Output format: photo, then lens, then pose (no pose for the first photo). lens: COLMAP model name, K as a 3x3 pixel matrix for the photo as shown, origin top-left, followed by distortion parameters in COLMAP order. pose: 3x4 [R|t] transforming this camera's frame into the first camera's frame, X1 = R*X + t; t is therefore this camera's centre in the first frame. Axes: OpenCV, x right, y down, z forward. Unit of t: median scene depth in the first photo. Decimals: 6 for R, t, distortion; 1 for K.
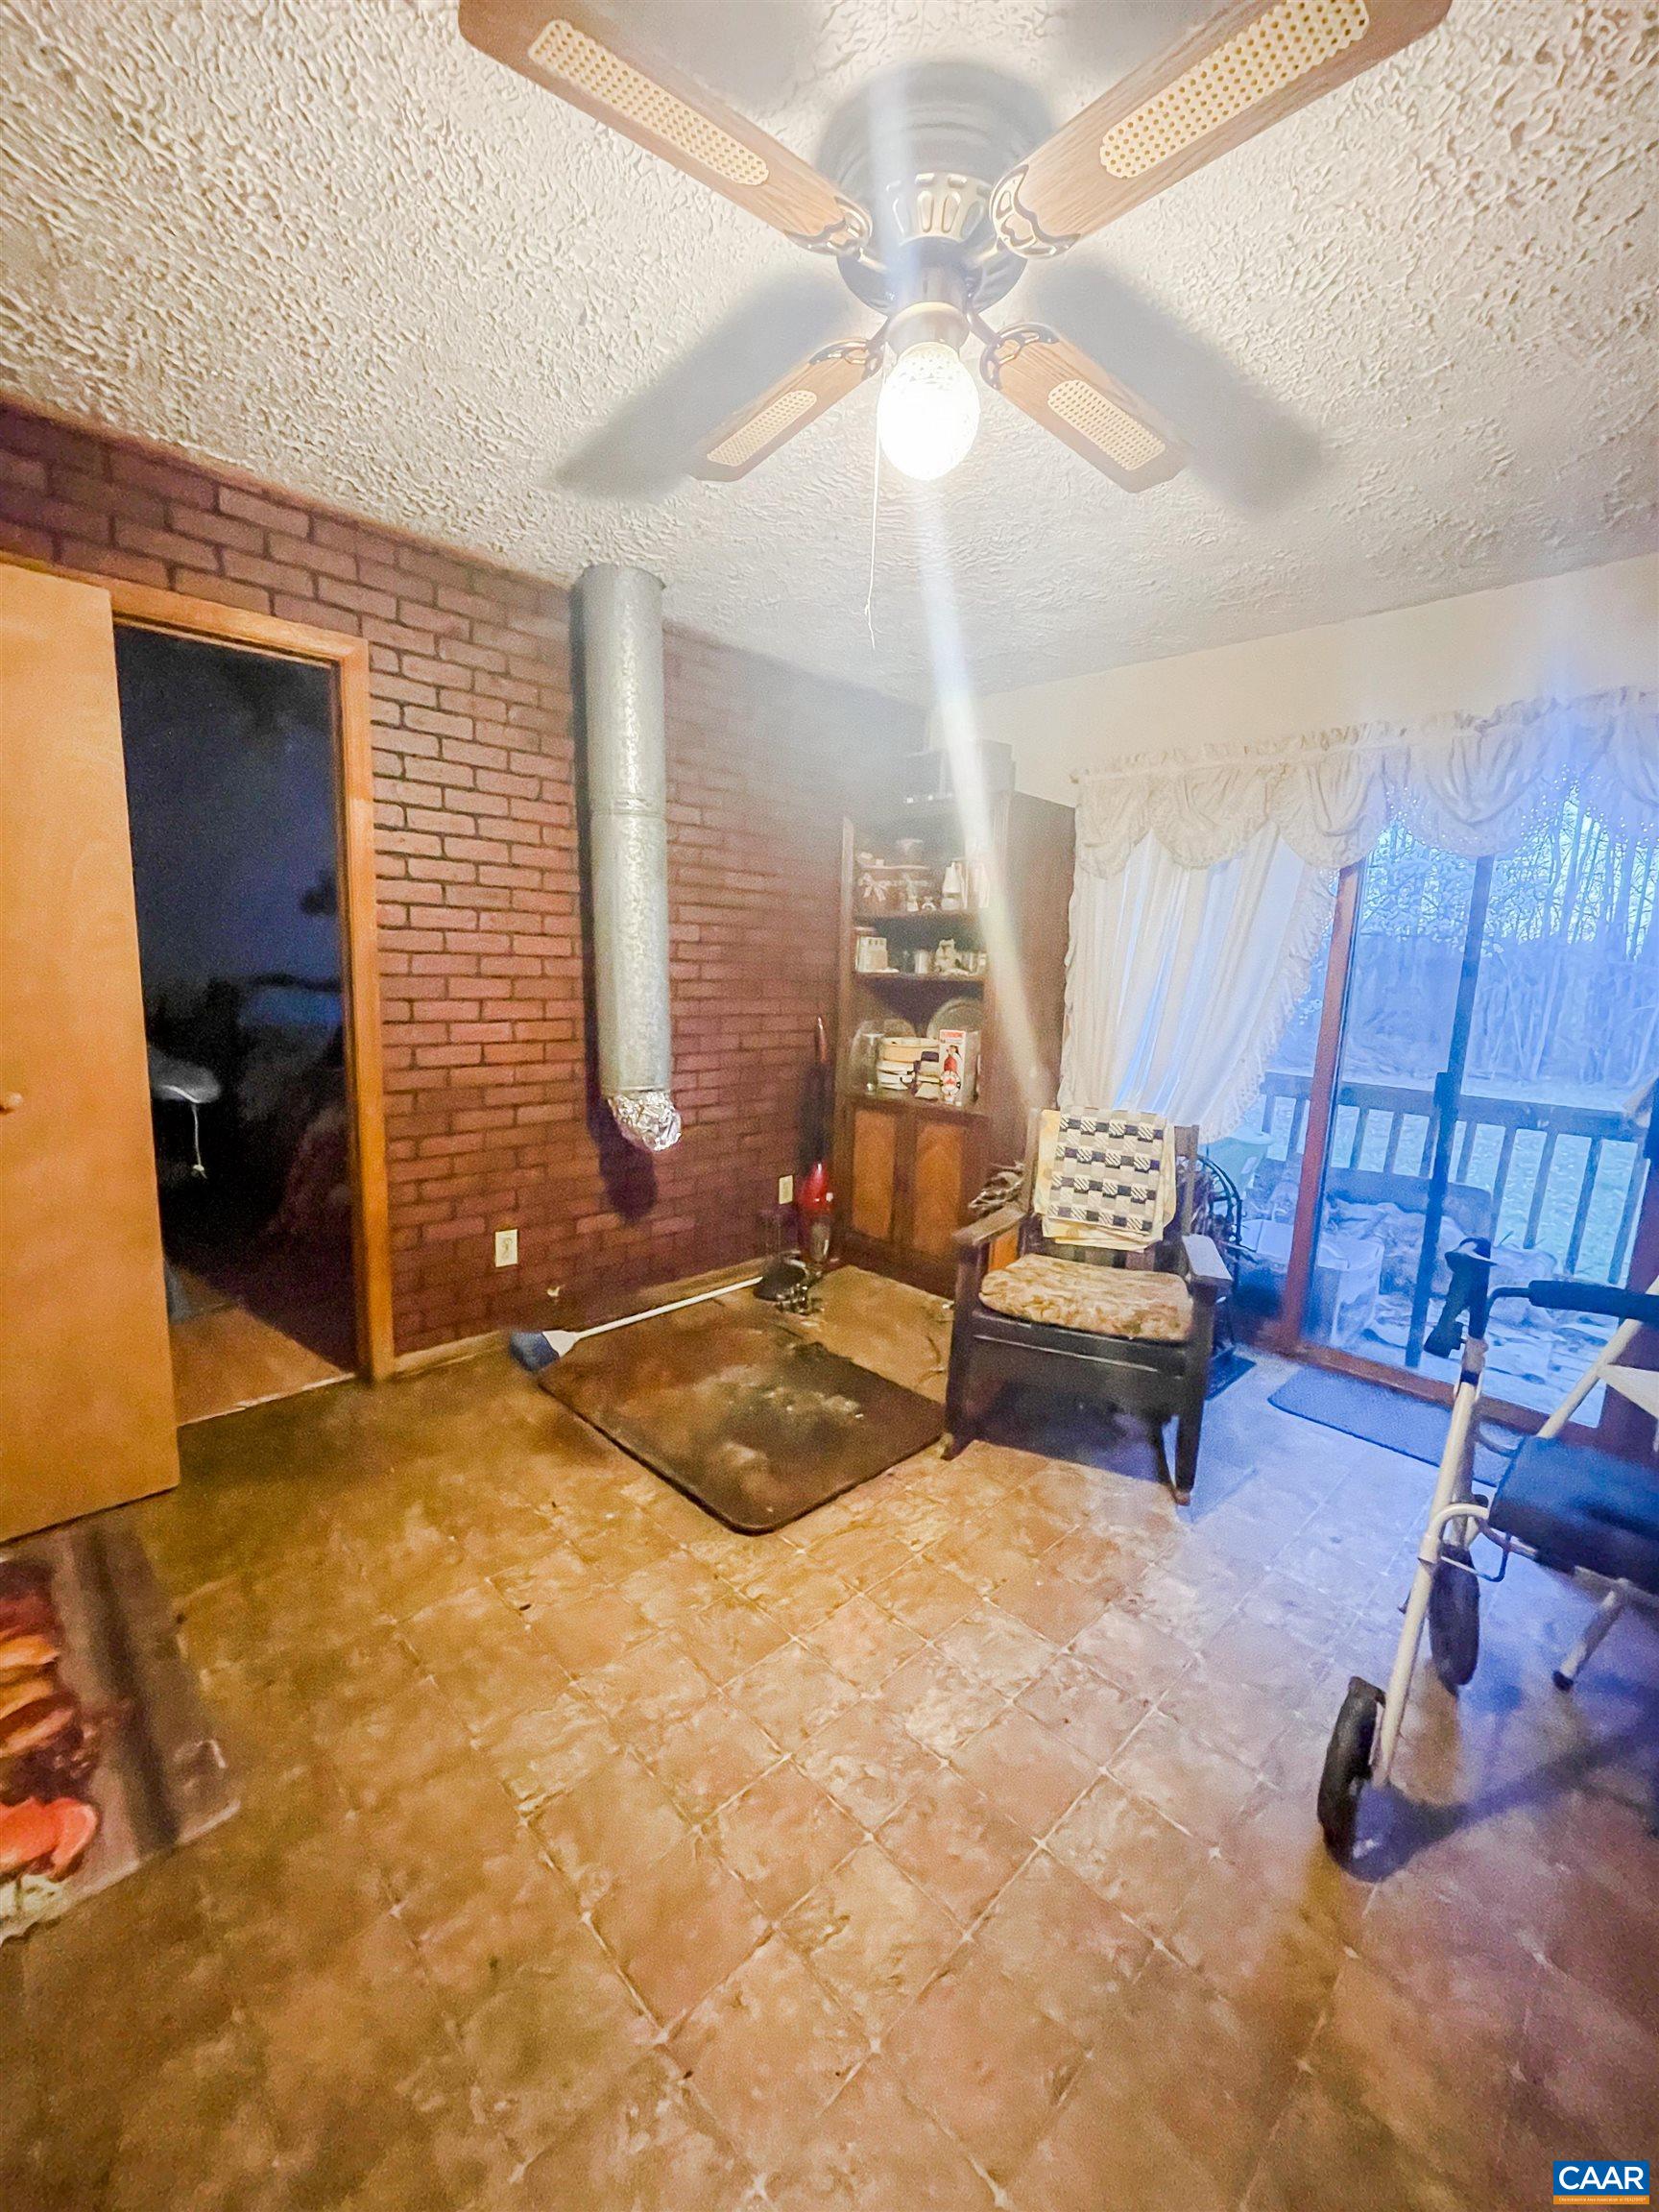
lens RADIAL K [[894.9, 0, 832.3], [0, 894.9, 1100.4], [0, 0, 1]] dist [-0.002248, -0.000422]
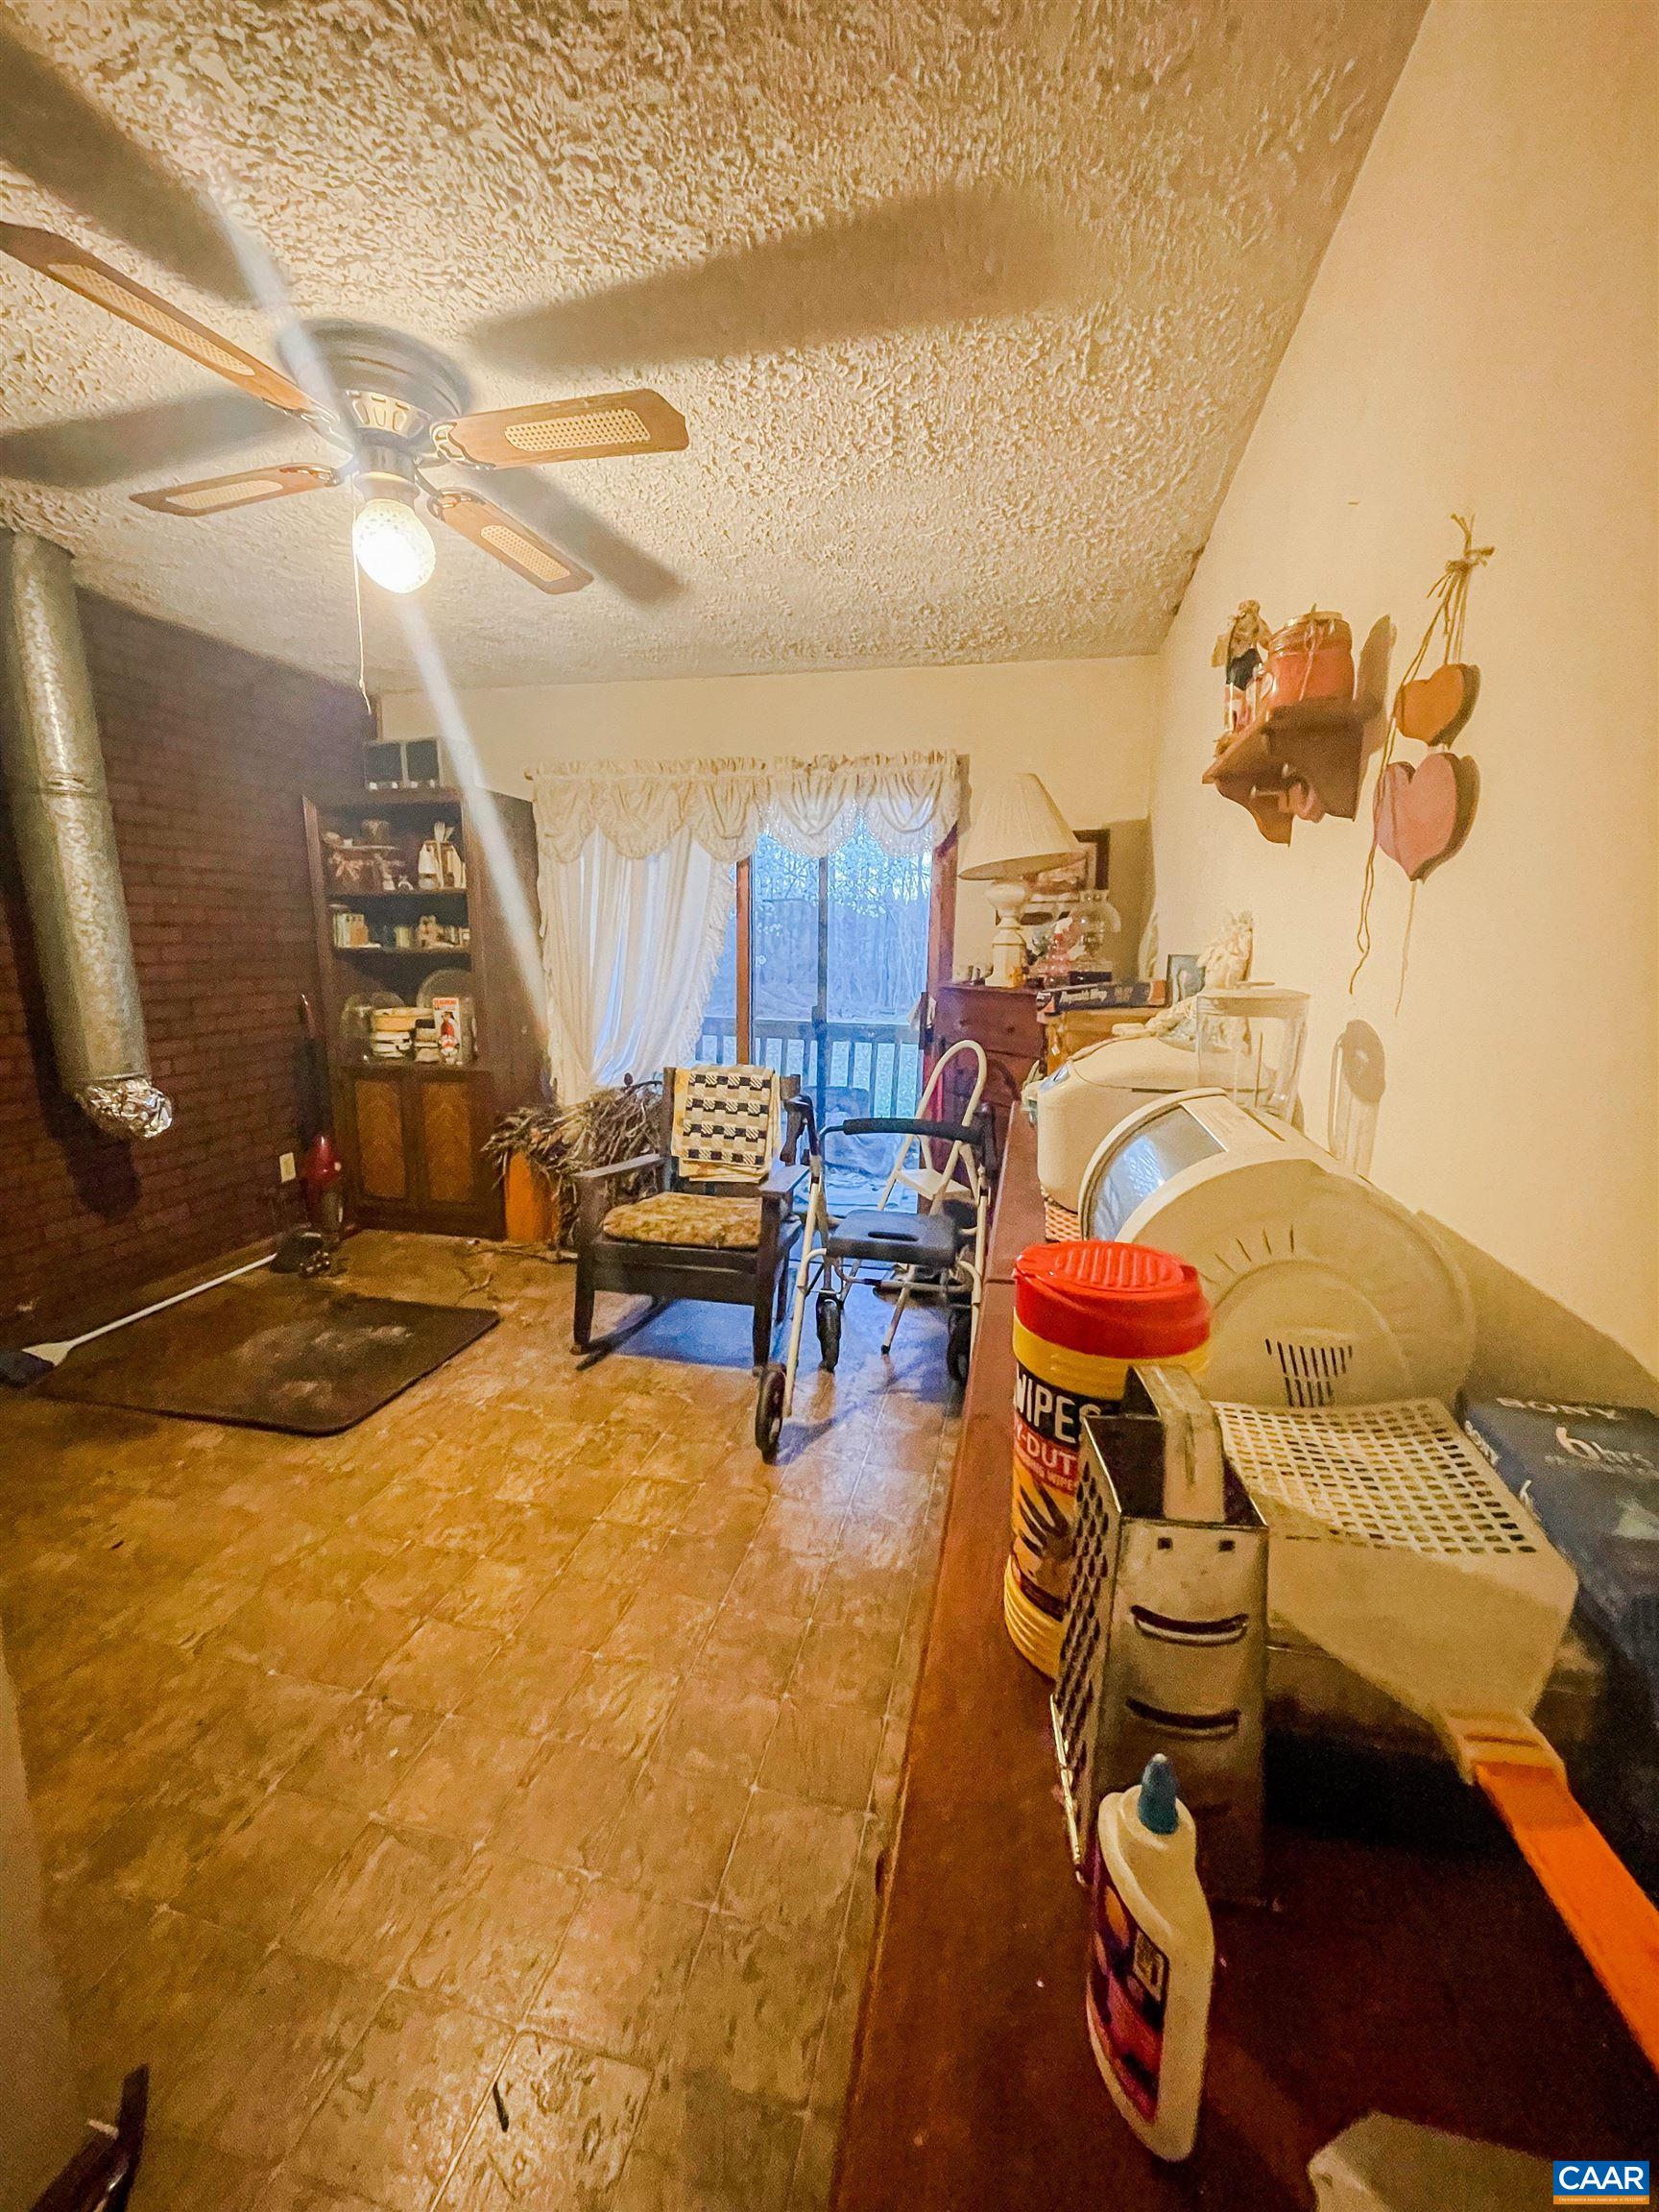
lens RADIAL K [[894.9, 0, 832.3], [0, 894.9, 1100.4], [0, 0, 1]] dist [-0.002248, -0.000422]
pose [[0.843881, -0.122827, 0.522282, -0.059788], [0.101074, 0.992408, 0.070077, 0.019820], [-0.526924, -0.006348, 0.849888, -0.215467]]
